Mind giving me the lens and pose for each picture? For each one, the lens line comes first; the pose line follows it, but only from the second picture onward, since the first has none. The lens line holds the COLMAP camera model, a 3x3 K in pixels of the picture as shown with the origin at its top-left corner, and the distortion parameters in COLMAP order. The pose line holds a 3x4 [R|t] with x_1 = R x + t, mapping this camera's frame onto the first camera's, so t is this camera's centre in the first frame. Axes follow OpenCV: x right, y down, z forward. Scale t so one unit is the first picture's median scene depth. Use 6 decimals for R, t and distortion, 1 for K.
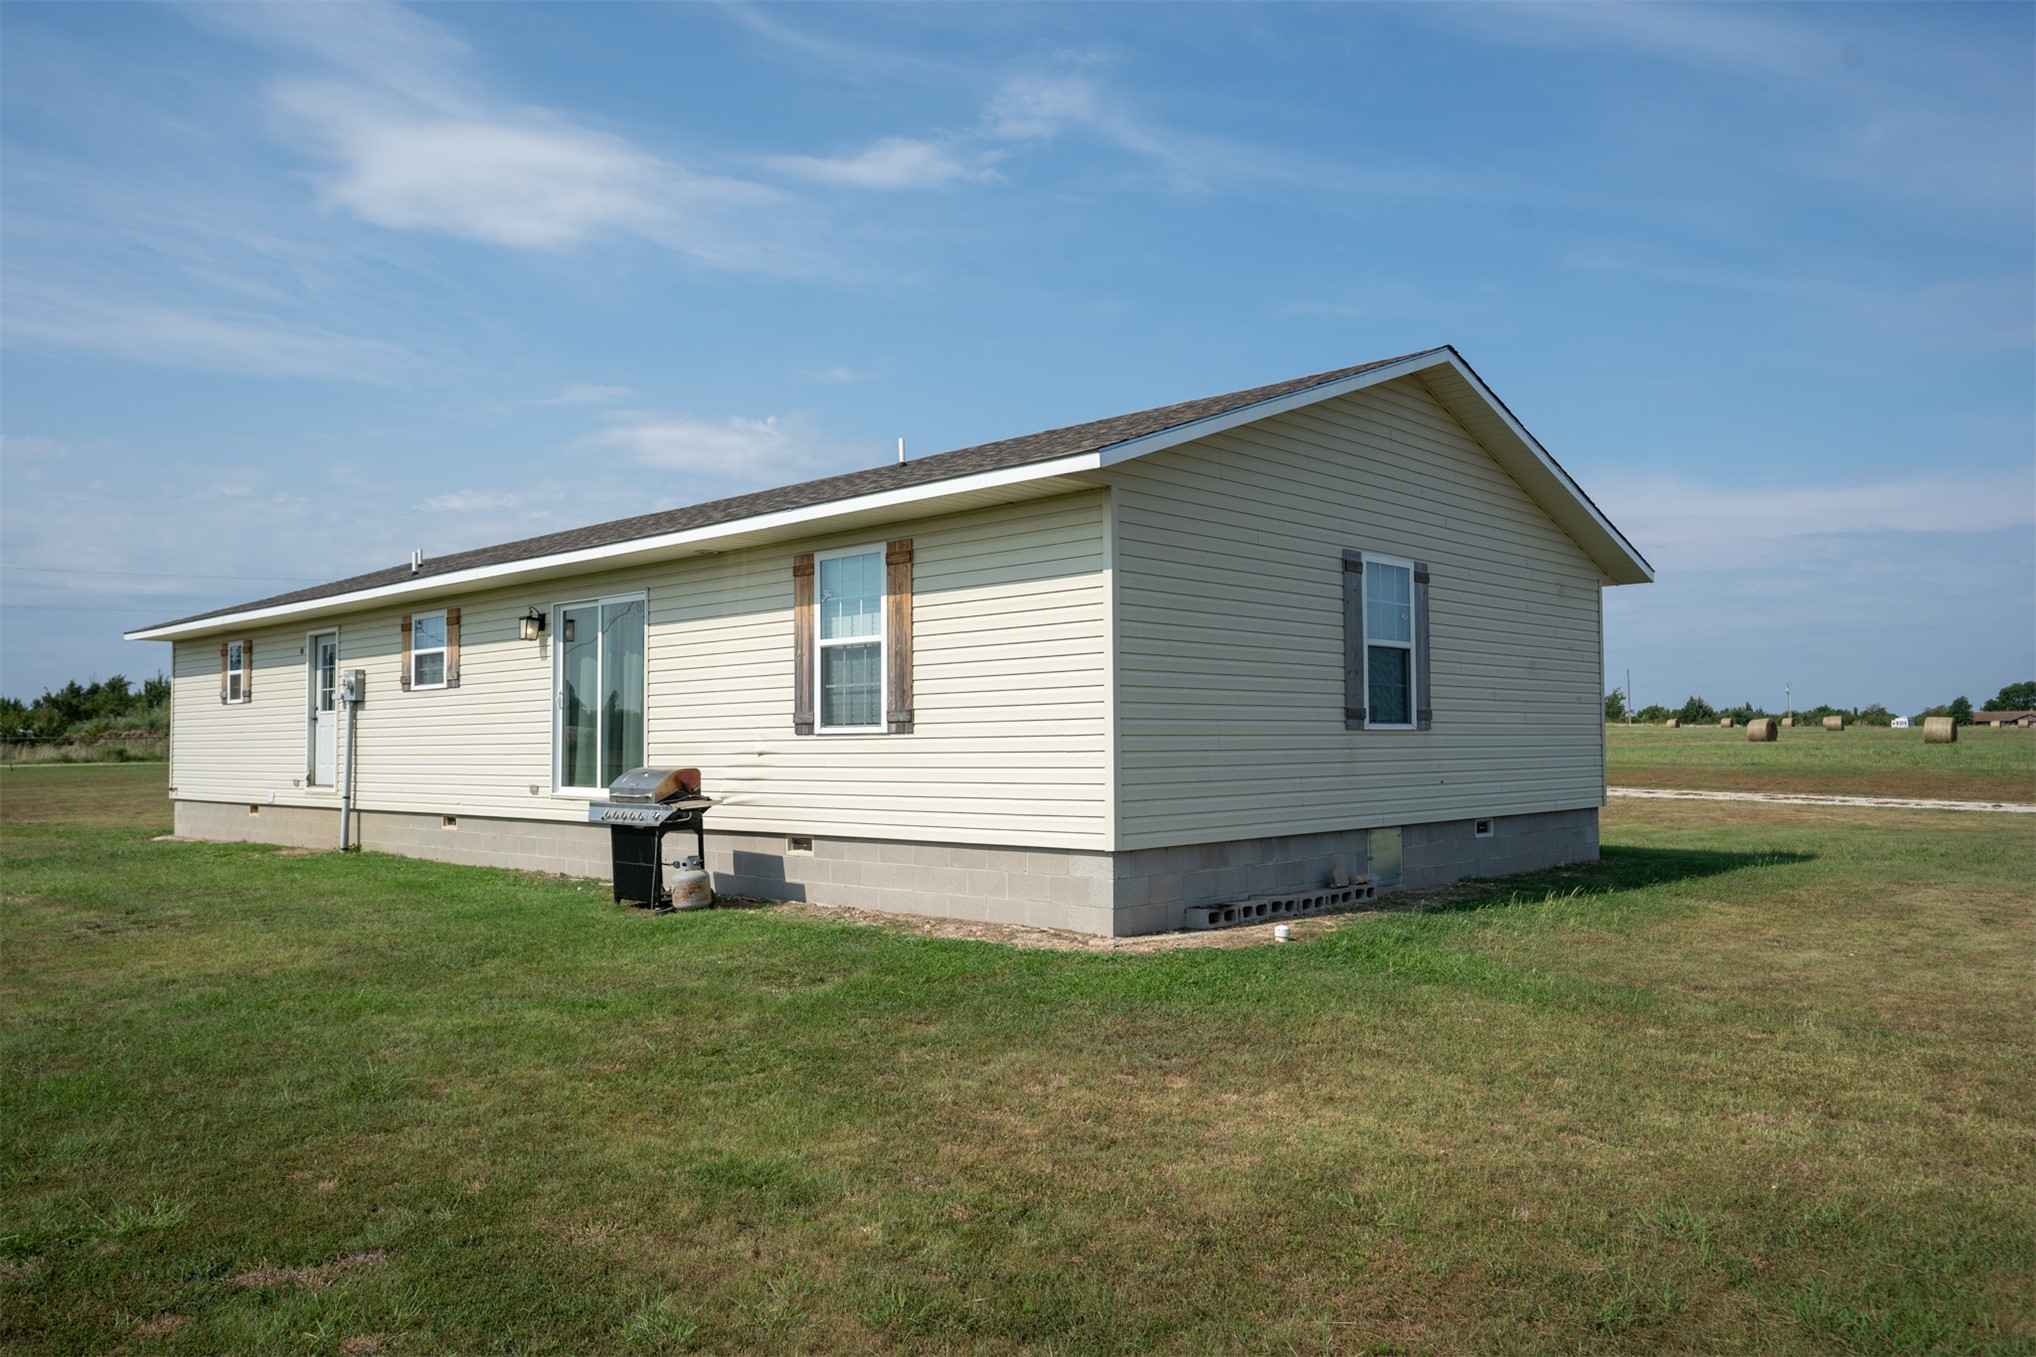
lens RADIAL K [[1496.5, 0, 1028.4], [0, 1496.5, 673.9], [0, 0, 1]] dist [0.012934, 0.007527]
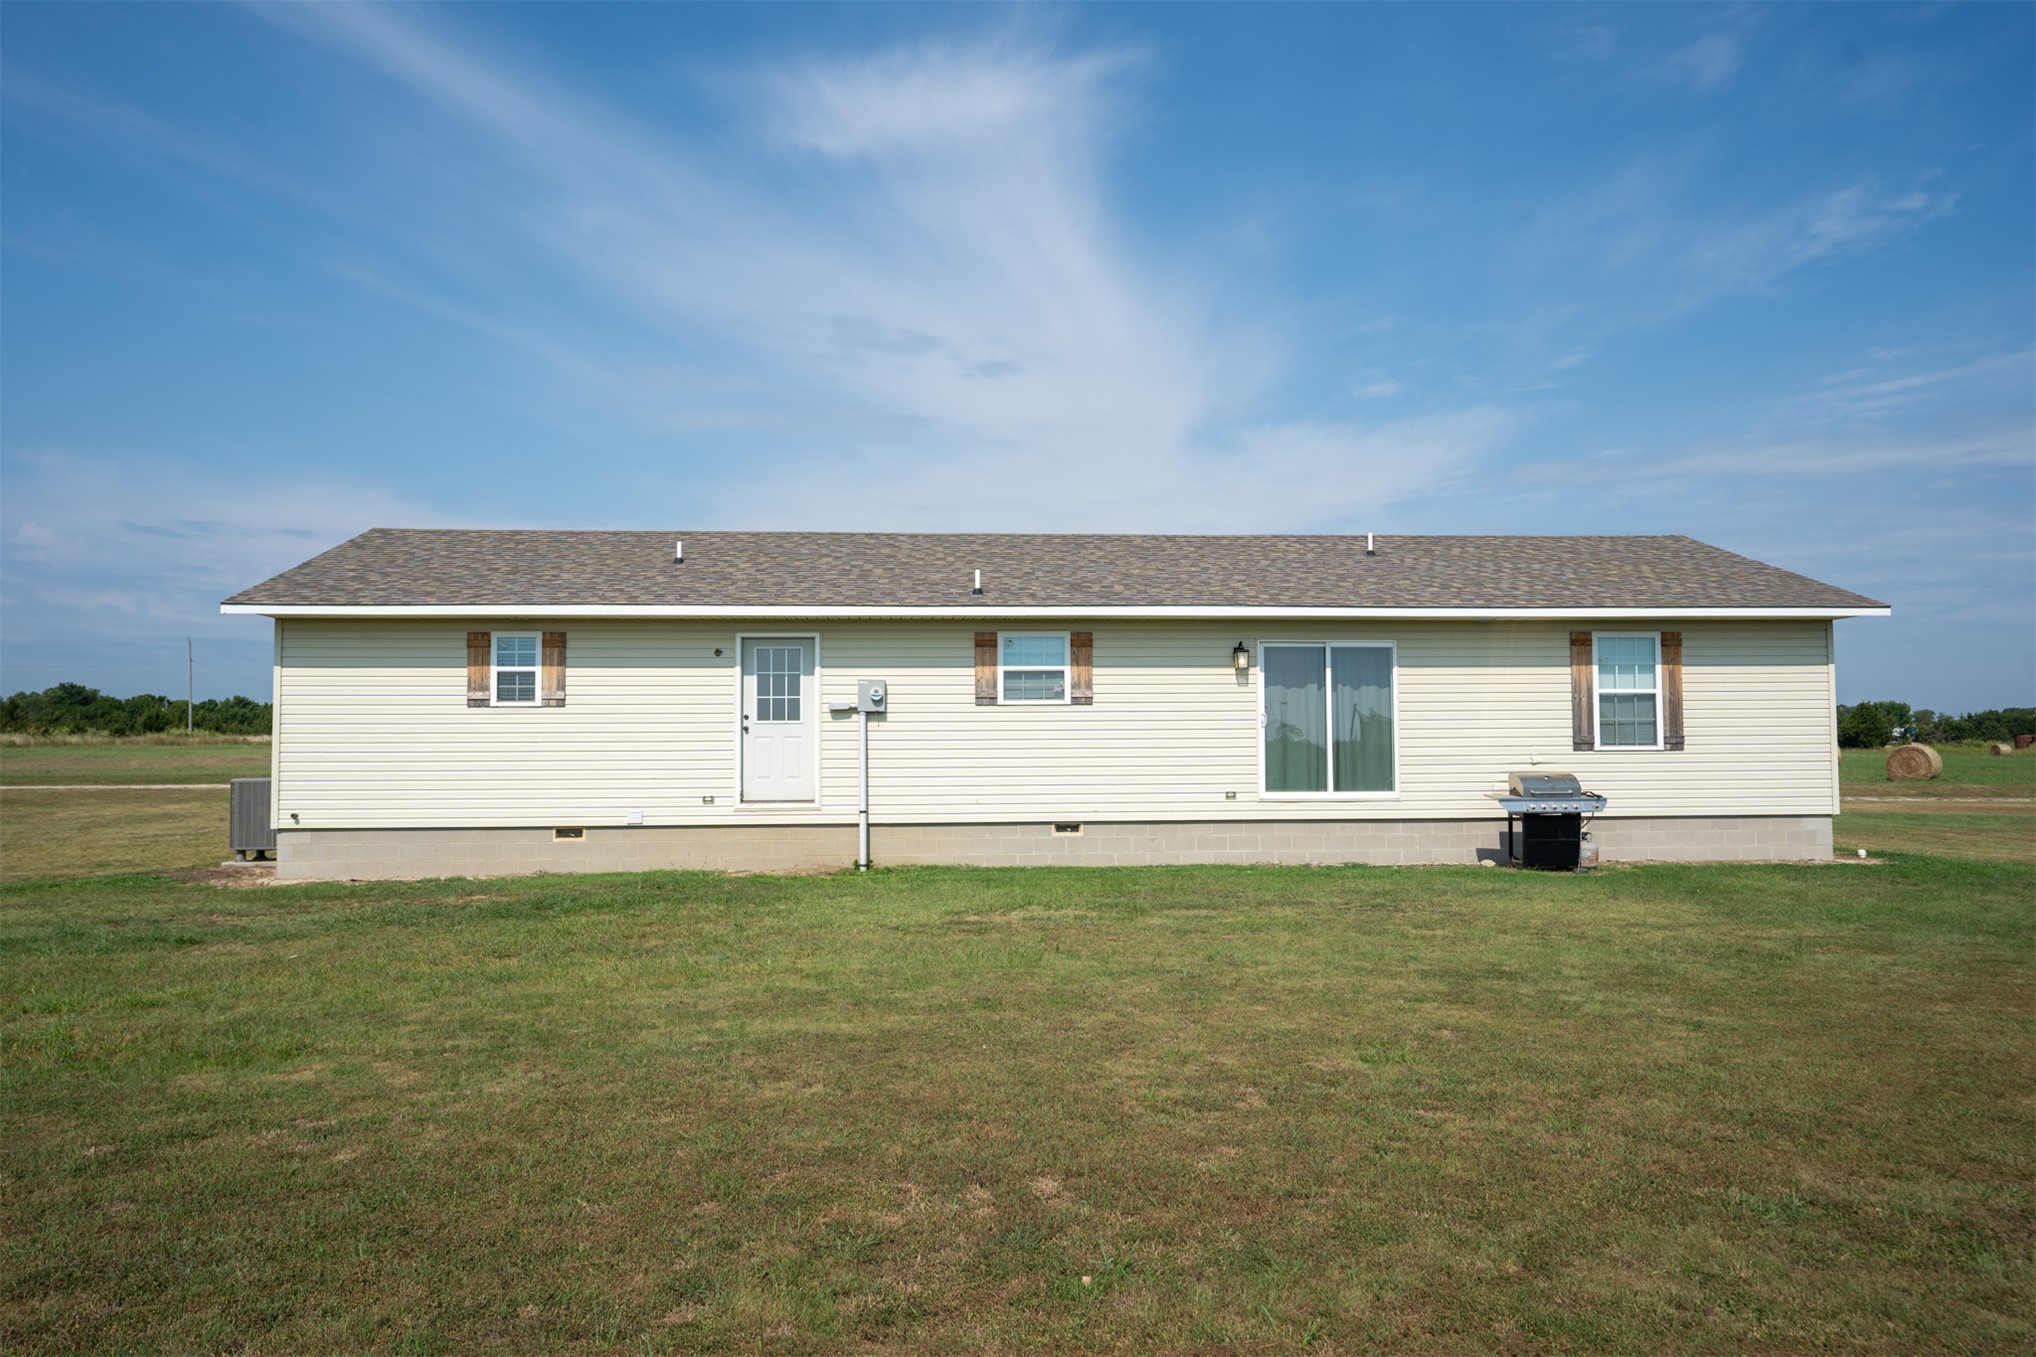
lens RADIAL K [[1496.5, 0, 1023.1], [0, 1496.5, 672.3], [0, 0, 1]] dist [0.012934, 0.007527]
pose [[0.653950, 0.044071, 0.755253, -1.550210], [-0.035357, 0.998991, -0.027680, 0.021801], [-0.755711, -0.008602, 0.654848, 0.404777]]
